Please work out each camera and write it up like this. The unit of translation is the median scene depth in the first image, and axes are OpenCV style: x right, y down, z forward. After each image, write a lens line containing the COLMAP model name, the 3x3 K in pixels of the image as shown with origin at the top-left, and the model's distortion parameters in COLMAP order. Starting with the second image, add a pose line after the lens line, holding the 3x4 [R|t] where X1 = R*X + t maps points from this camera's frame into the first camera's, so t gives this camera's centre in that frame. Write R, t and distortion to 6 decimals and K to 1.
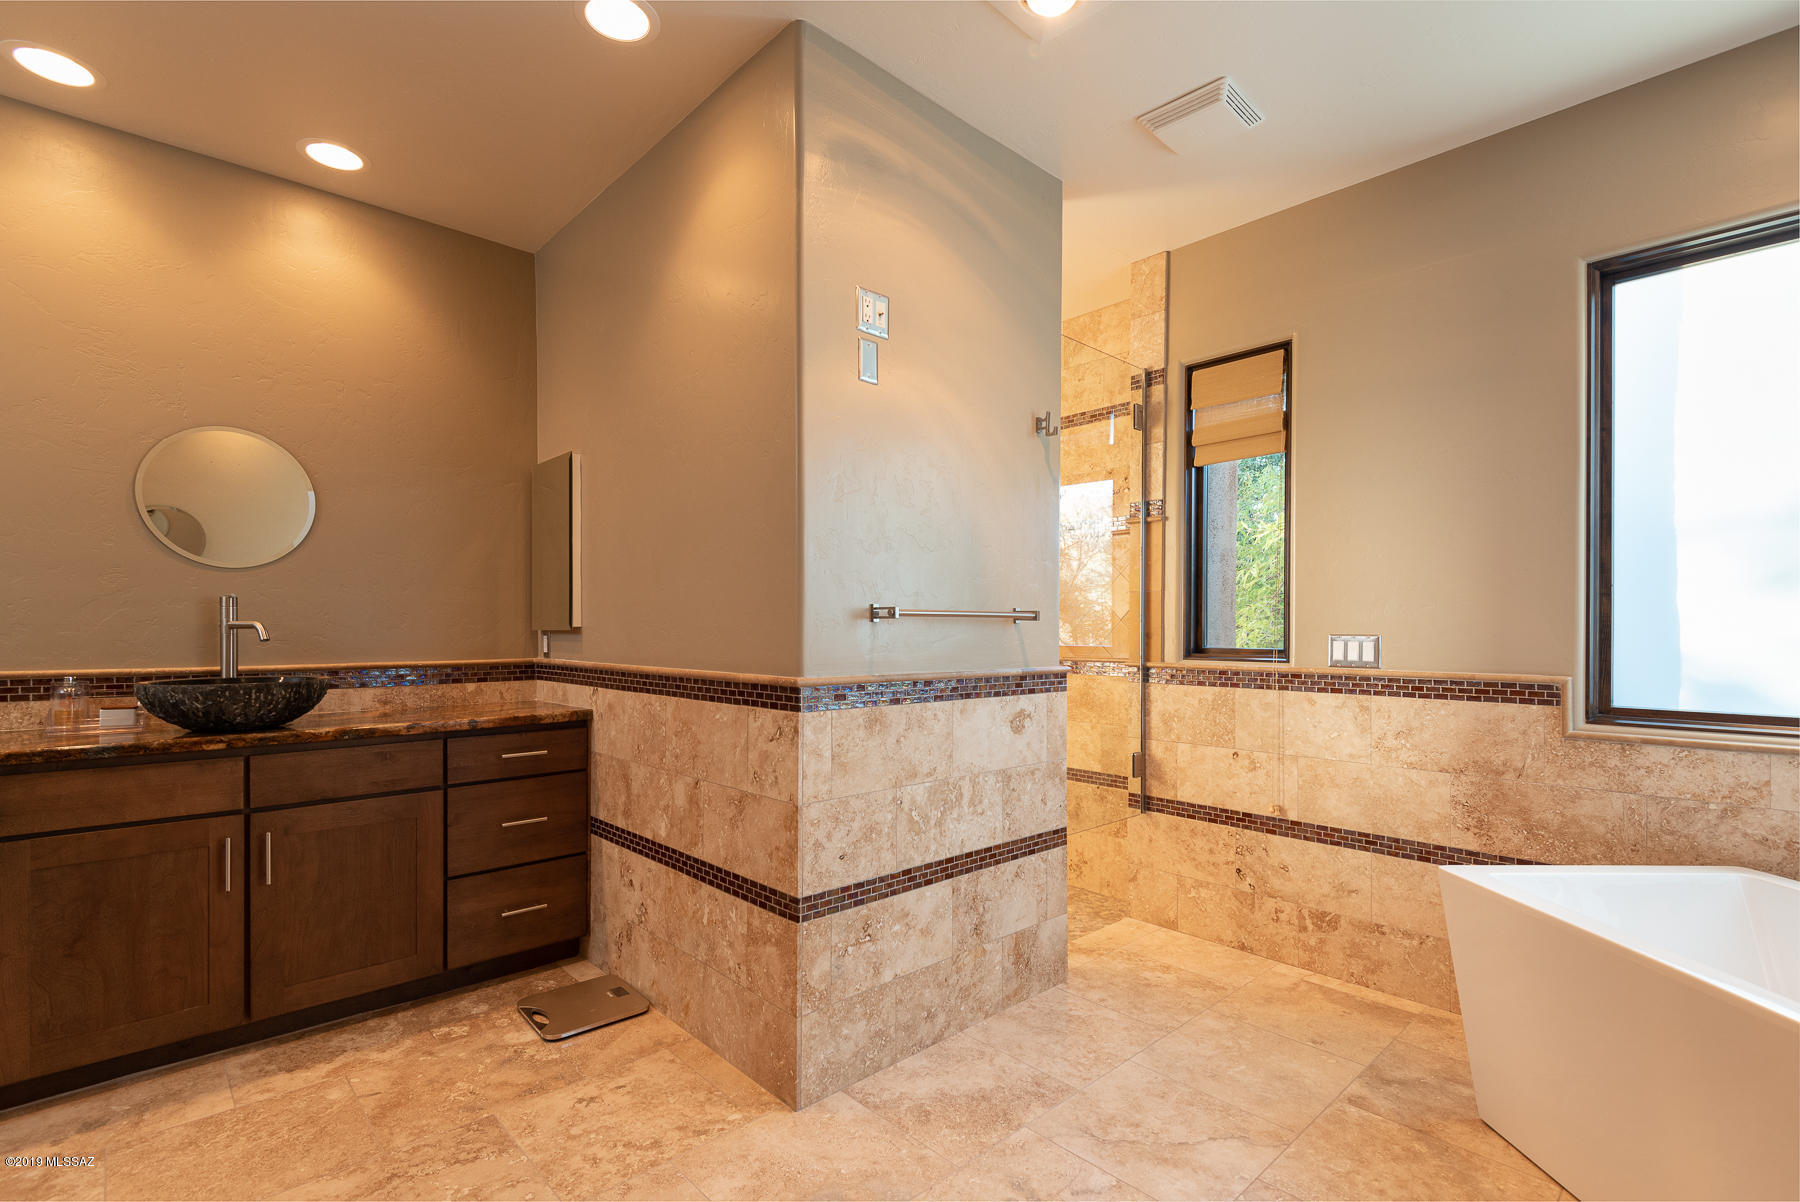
lens RADIAL K [[810.5, 0, 903.0], [0, 810.5, 664.0], [0, 0, 1]] dist [-0.000111, 0.000028]
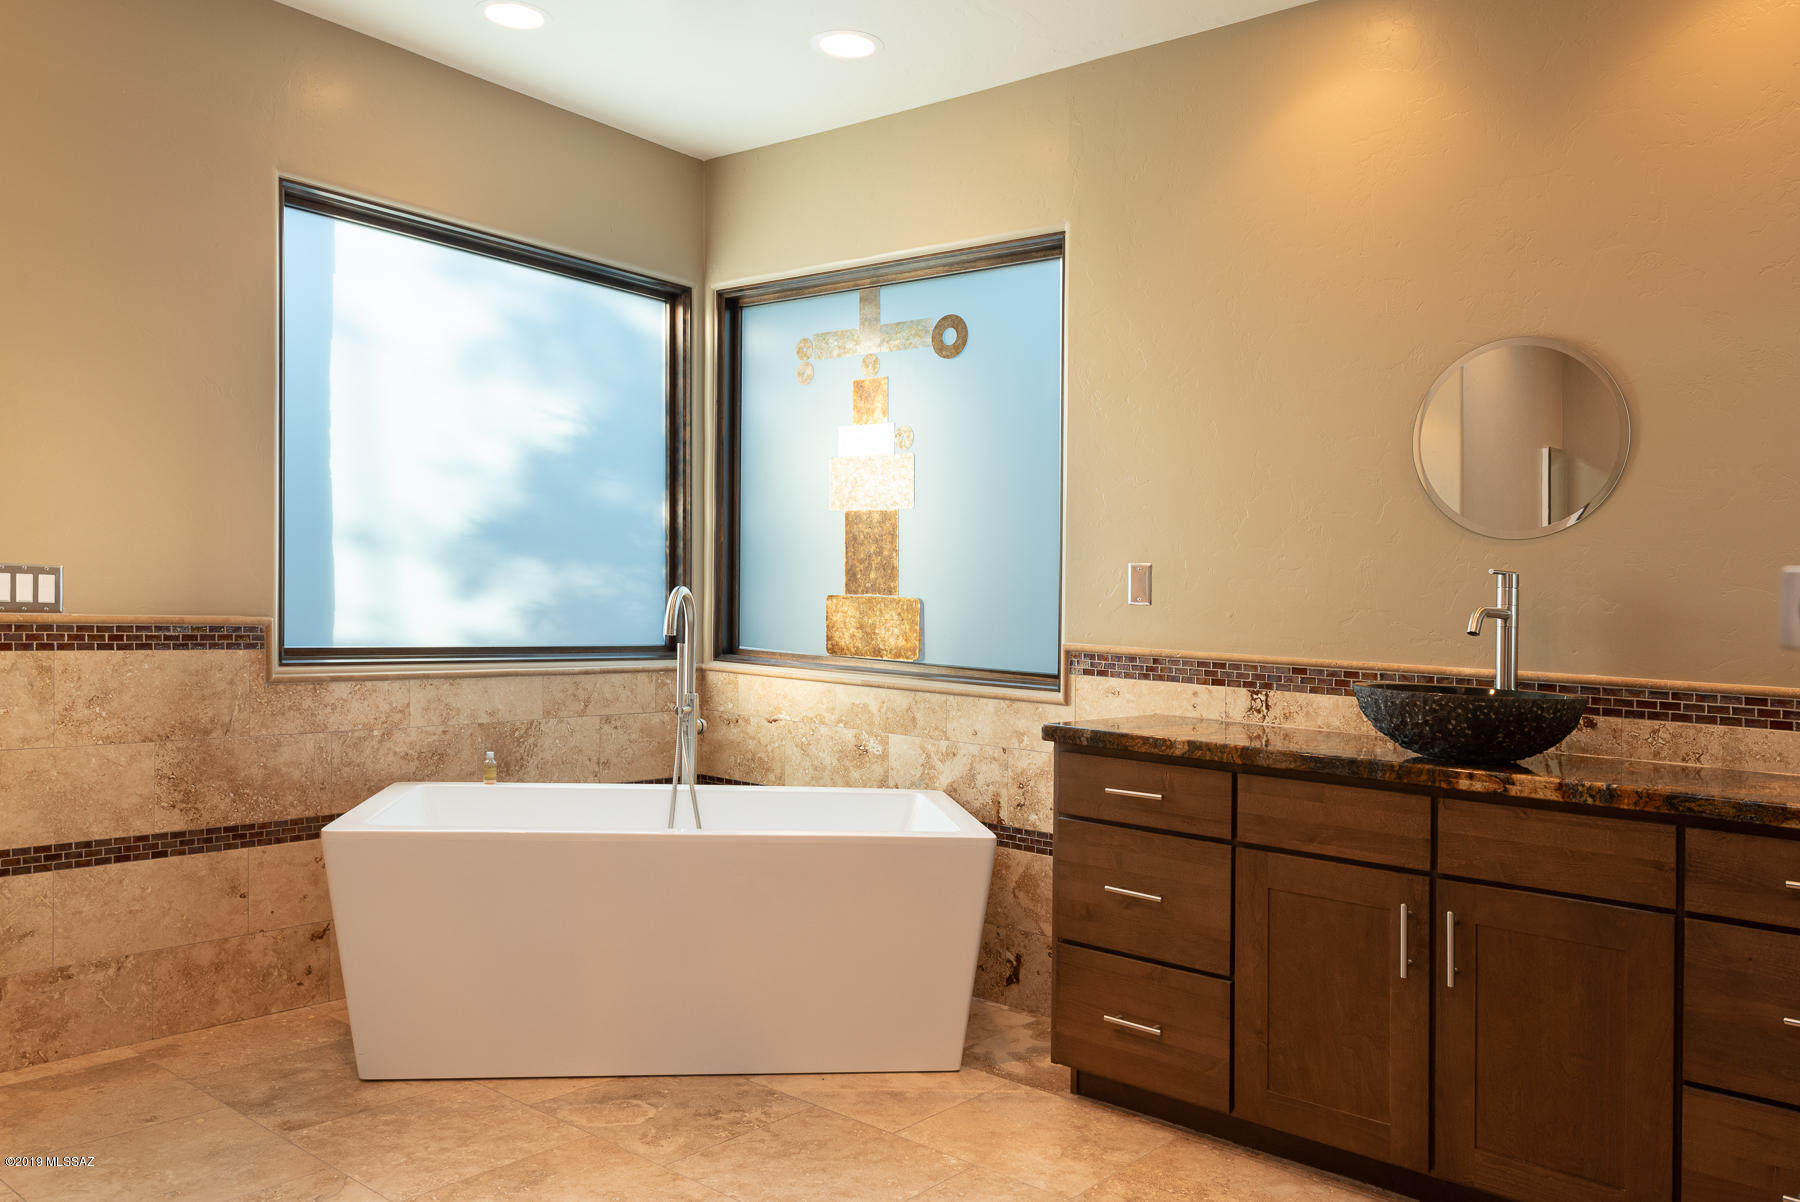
lens RADIAL K [[1347.3, 0, 900.0], [0, 1347.3, 601.0], [0, 0, 1]] dist [0.001591, 0.002142]
pose [[-0.113635, -0.023226, 0.993251, -0.730240], [-0.005827, 0.999725, 0.022711, -0.038547], [-0.993505, -0.003207, -0.113739, 0.425725]]
